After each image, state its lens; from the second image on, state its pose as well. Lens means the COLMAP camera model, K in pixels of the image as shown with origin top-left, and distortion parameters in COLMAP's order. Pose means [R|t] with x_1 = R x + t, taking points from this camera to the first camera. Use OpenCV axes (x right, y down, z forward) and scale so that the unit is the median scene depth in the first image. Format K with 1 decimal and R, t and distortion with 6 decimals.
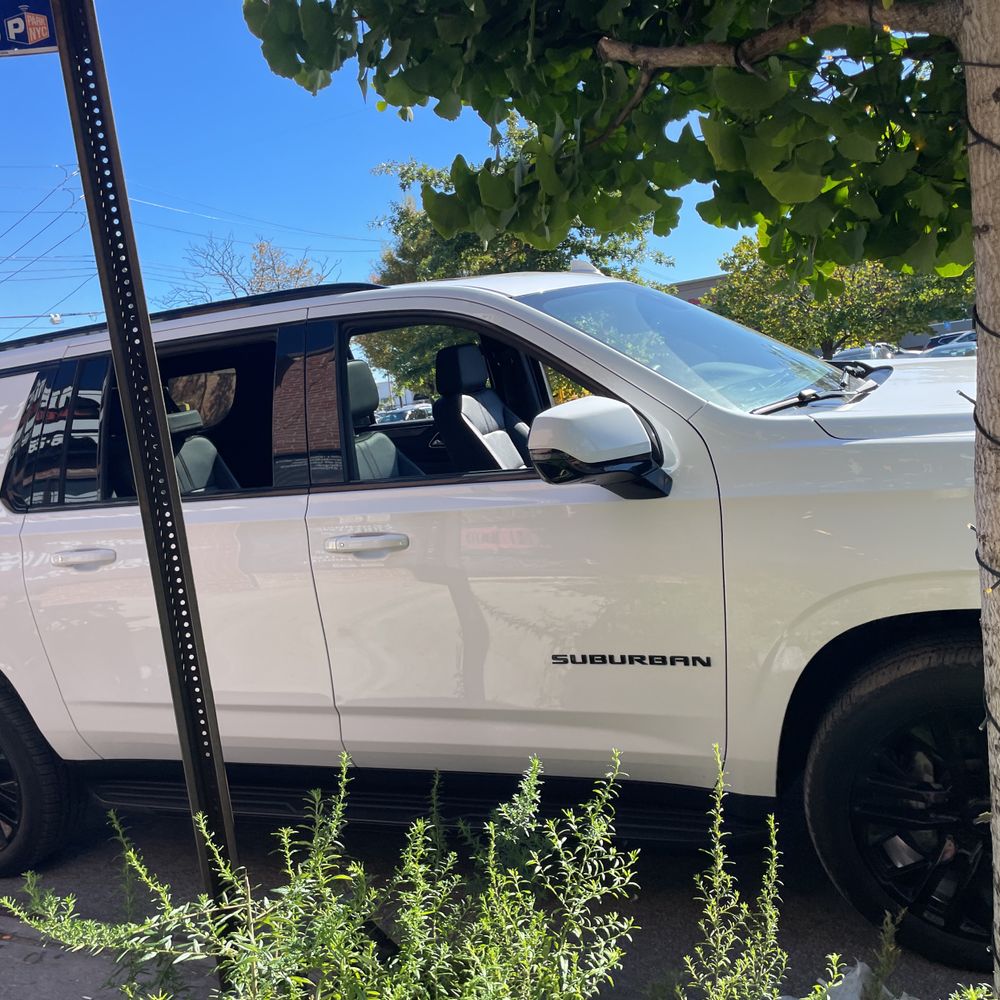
lens RADIAL K [[990.4, 0, 501.0], [0, 990.4, 487.0], [0, 0, 1]] dist [0.086033, -0.105969]
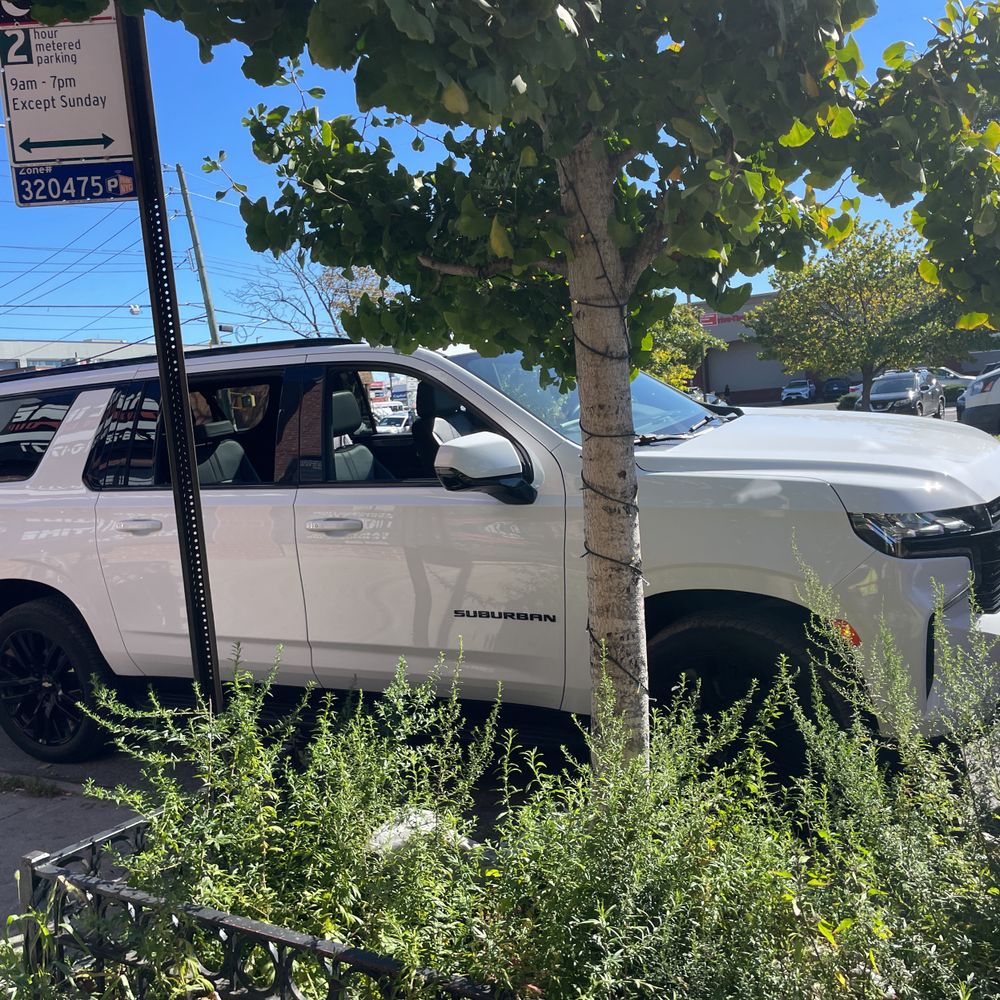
lens RADIAL K [[981.6, 0, 503.9], [0, 981.6, 477.8], [0, 0, 1]] dist [0.077113, -0.099657]
pose [[0.997164, 0.052801, -0.053621, 0.172696], [-0.053388, 0.998528, -0.009574, -0.010288], [0.053037, 0.012410, 0.998515, -0.375500]]
